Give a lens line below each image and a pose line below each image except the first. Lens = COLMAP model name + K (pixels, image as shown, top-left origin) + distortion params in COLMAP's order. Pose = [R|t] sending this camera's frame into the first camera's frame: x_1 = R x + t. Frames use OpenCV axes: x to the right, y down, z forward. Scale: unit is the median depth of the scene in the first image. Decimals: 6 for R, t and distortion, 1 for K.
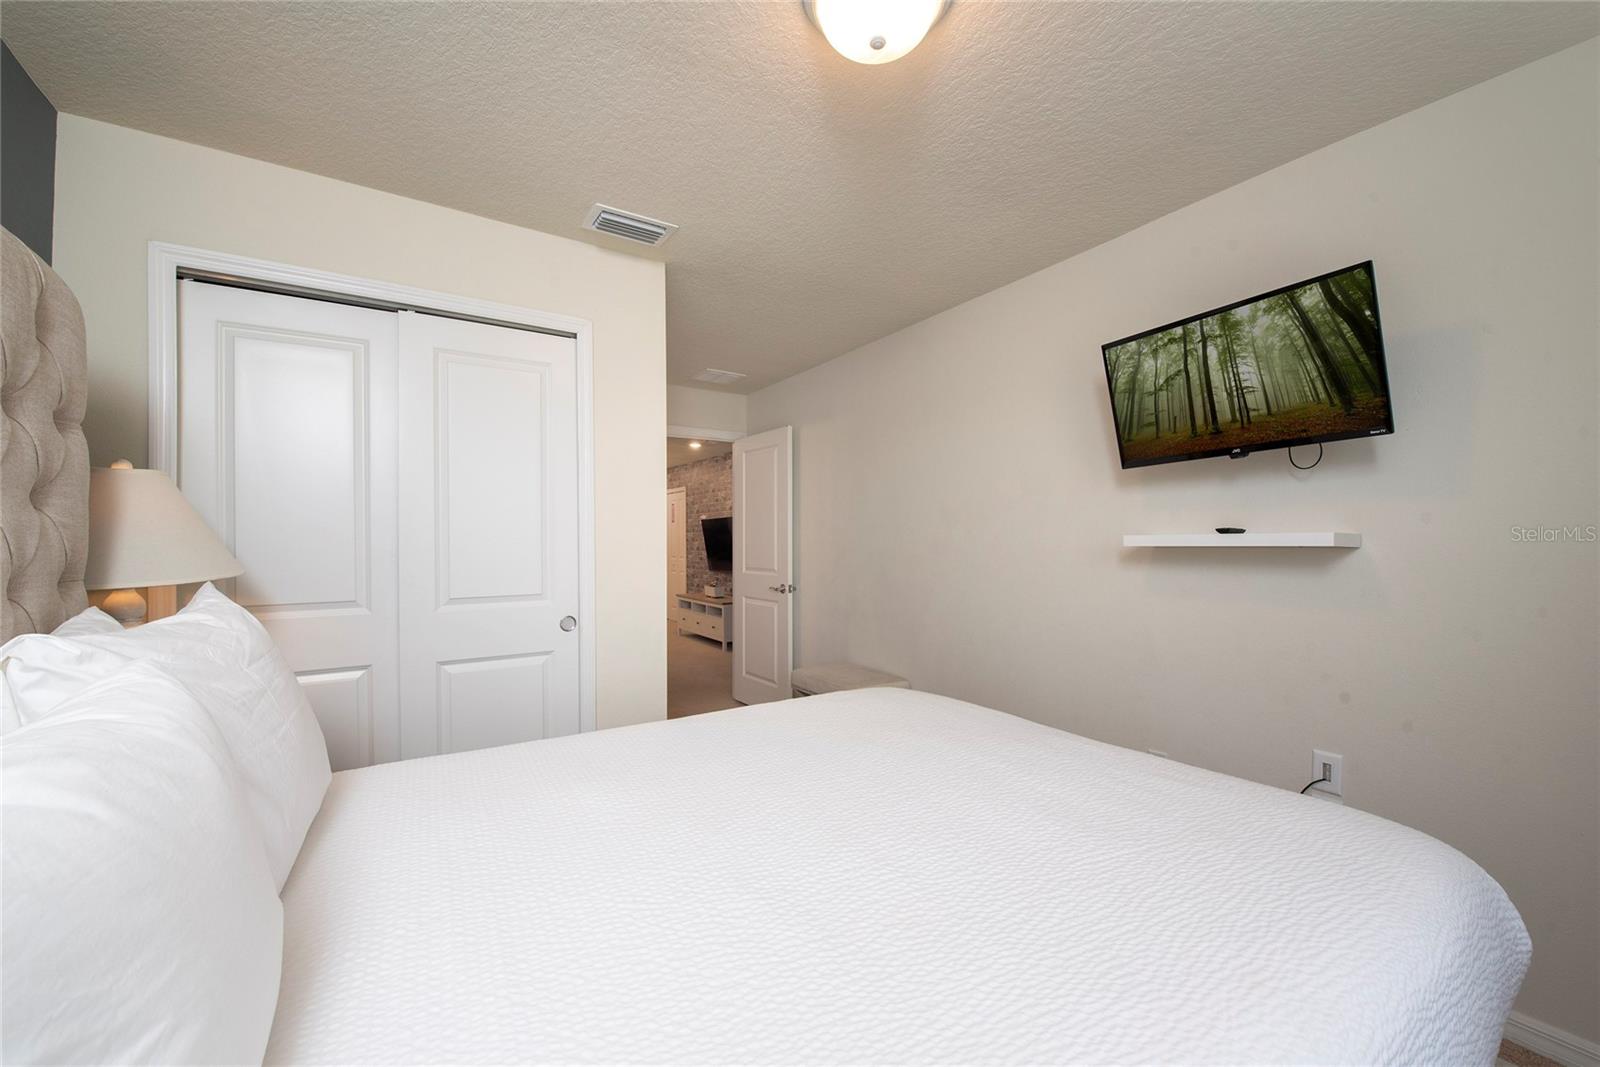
lens RADIAL K [[628.3, 0, 801.3], [0, 628.3, 541.3], [0, 0, 1]] dist [-0.027678, -0.000354]
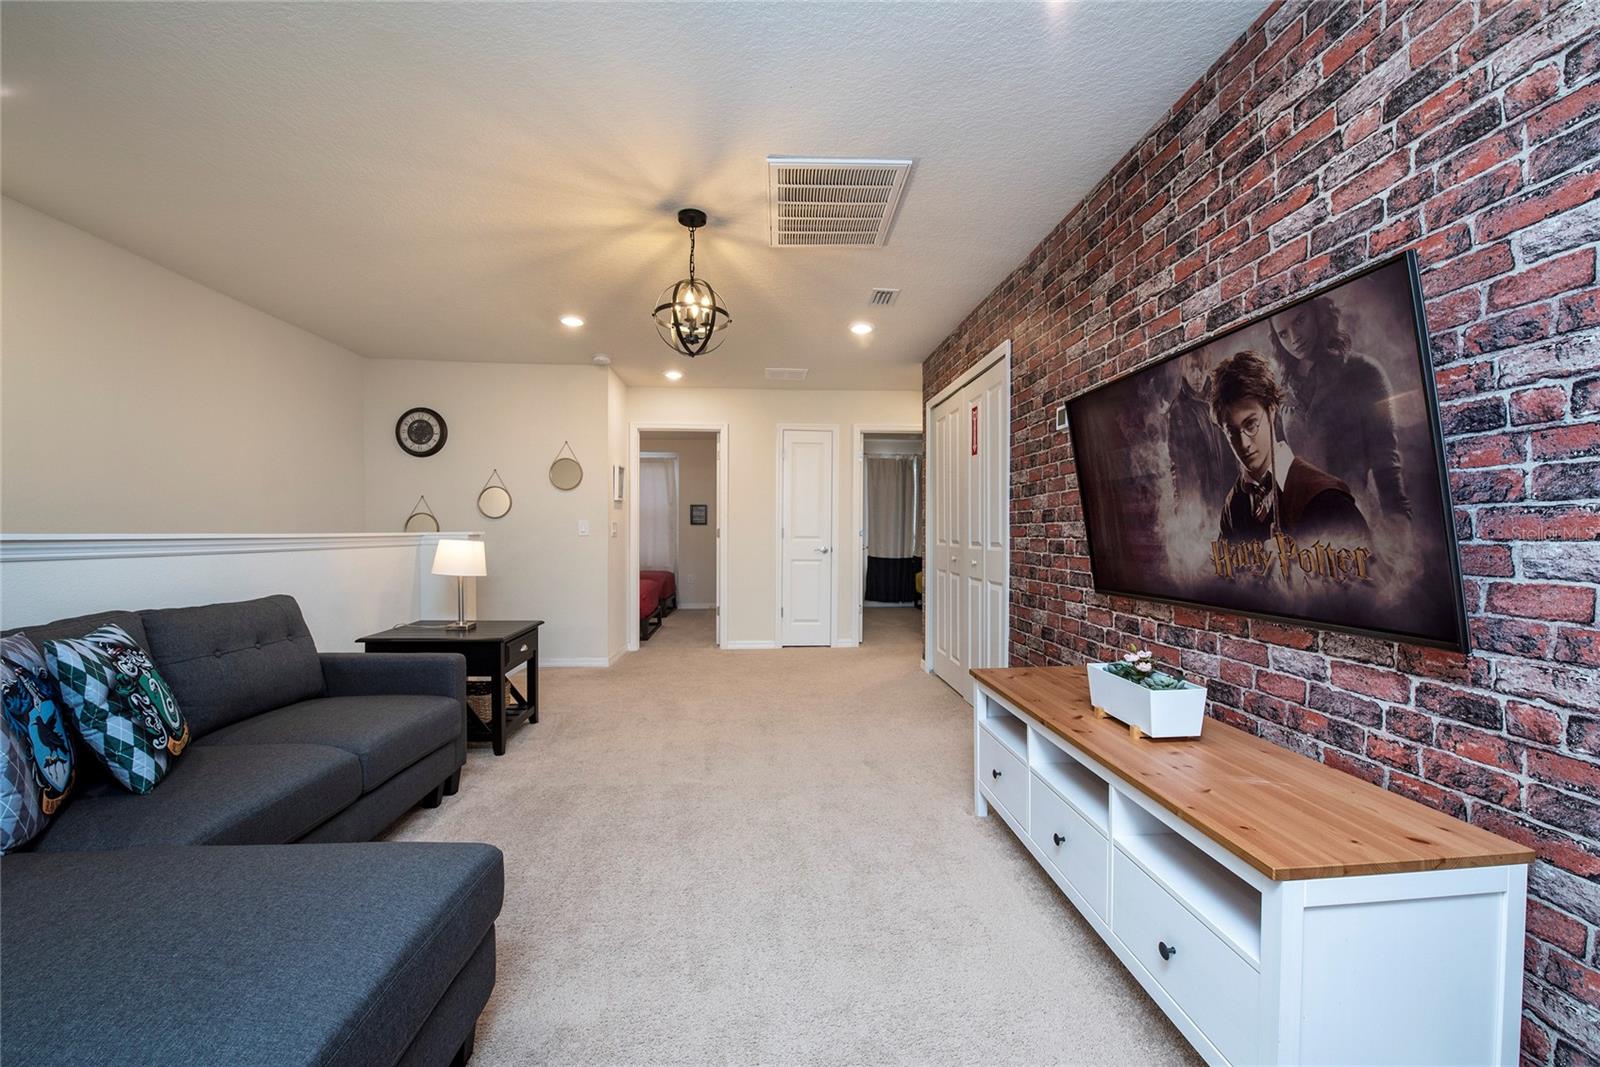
lens RADIAL K [[628.3, 0, 795.6], [0, 628.3, 532.8], [0, 0, 1]] dist [-0.027678, -0.000354]
pose [[0.867426, -0.003232, -0.497556, -0.123297], [0.001376, 0.999991, -0.004096, 0.021369], [0.497564, 0.002868, 0.867422, 0.690232]]
